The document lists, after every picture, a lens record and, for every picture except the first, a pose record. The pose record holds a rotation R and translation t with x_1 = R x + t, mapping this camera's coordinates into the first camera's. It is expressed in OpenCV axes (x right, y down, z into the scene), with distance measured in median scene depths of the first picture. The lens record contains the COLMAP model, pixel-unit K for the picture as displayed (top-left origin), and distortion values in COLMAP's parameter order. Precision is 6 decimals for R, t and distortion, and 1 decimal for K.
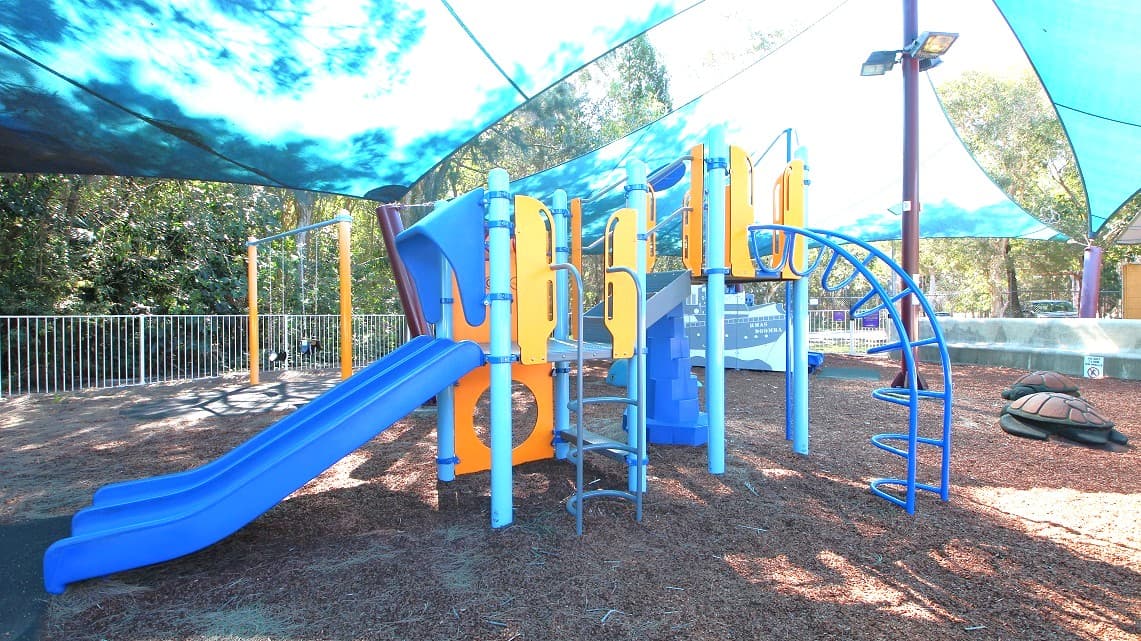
lens RADIAL K [[468.8, 0, 486.2], [0, 468.8, 311.5], [0, 0, 1]] dist [0.009716, -0.012376]
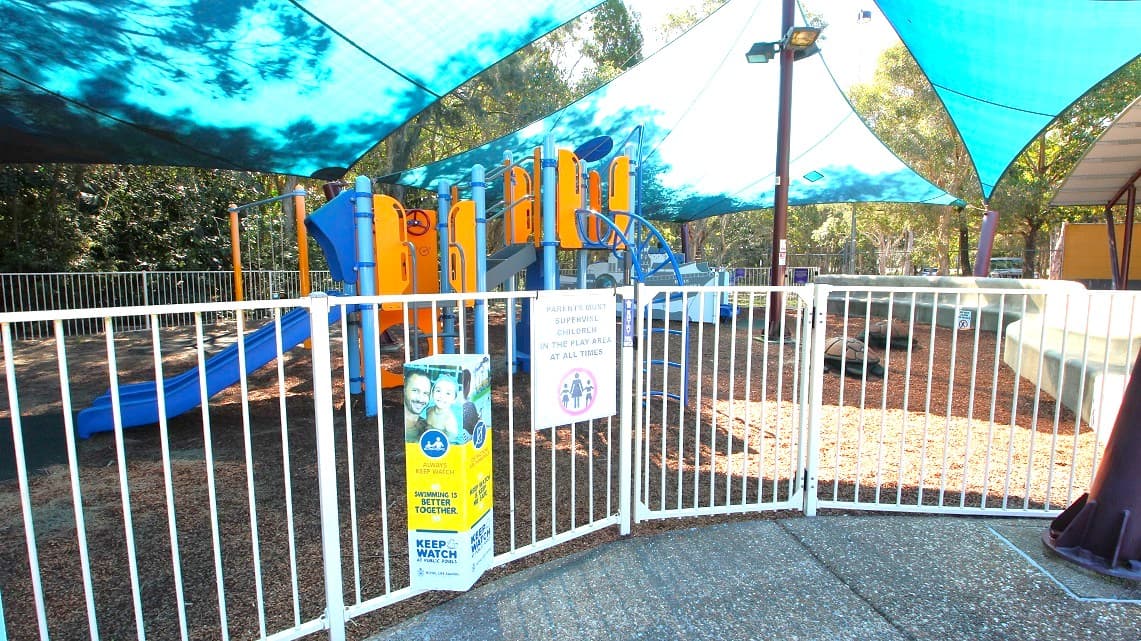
lens RADIAL K [[550.3, 0, 570.5], [0, 550.3, 320.5], [0, 0, 1]] dist [0.010565, -0.020731]
pose [[0.999950, 0.003345, -0.009456, 0.390033], [-0.002281, 0.993885, 0.110400, -0.028226], [0.009768, -0.110373, 0.993842, -0.414189]]
